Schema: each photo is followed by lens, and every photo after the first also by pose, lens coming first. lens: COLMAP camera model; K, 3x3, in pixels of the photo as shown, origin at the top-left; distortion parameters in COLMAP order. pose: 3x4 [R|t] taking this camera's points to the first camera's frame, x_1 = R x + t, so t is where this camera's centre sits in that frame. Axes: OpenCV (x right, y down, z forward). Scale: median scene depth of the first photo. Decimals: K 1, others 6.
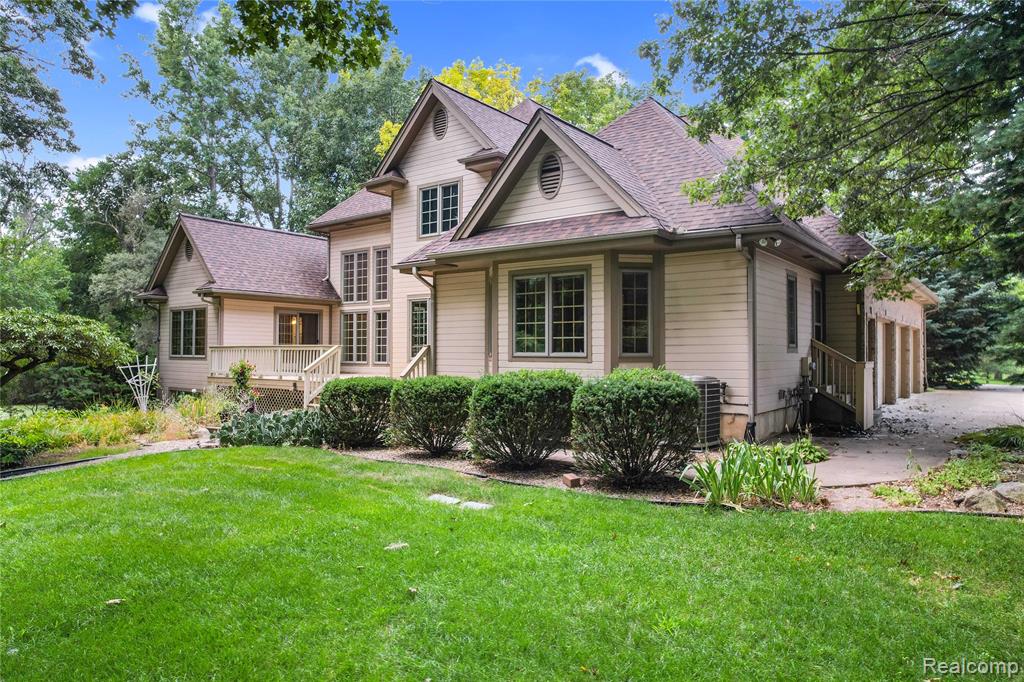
lens RADIAL K [[659.1, 0, 511.9], [0, 659.1, 348.4], [0, 0, 1]] dist [-0.046350, -0.000960]
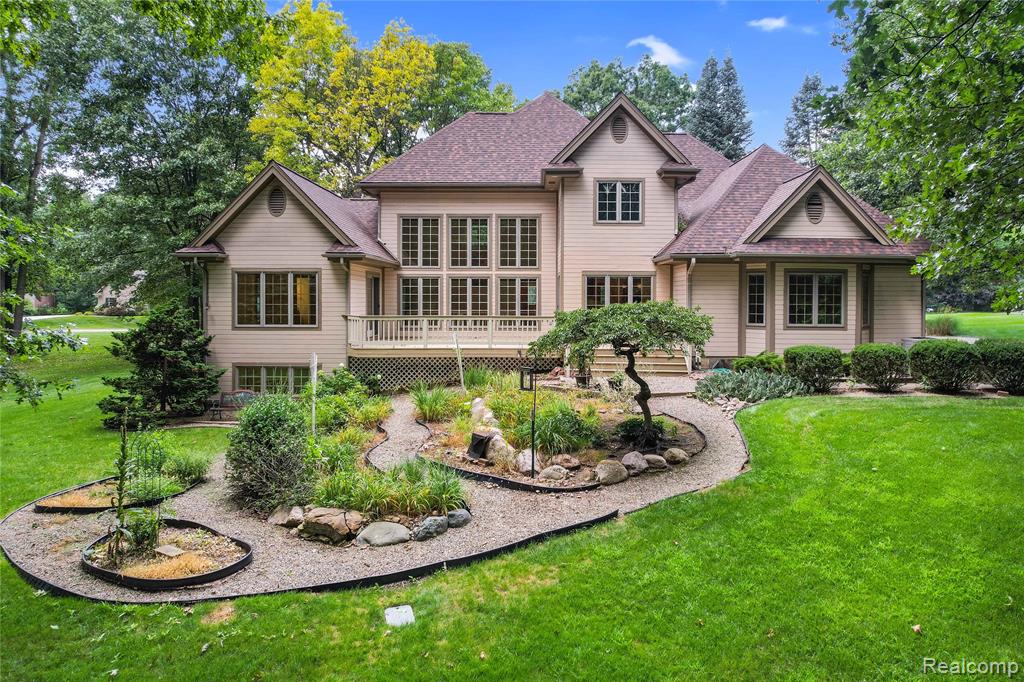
lens RADIAL K [[659.1, 0, 513.0], [0, 659.1, 333.1], [0, 0, 1]] dist [-0.046350, -0.000960]
pose [[0.793666, -0.034608, 0.607368, -0.969562], [-0.004844, 0.997989, 0.063196, -0.044188], [-0.608334, -0.053098, 0.791903, 0.144211]]
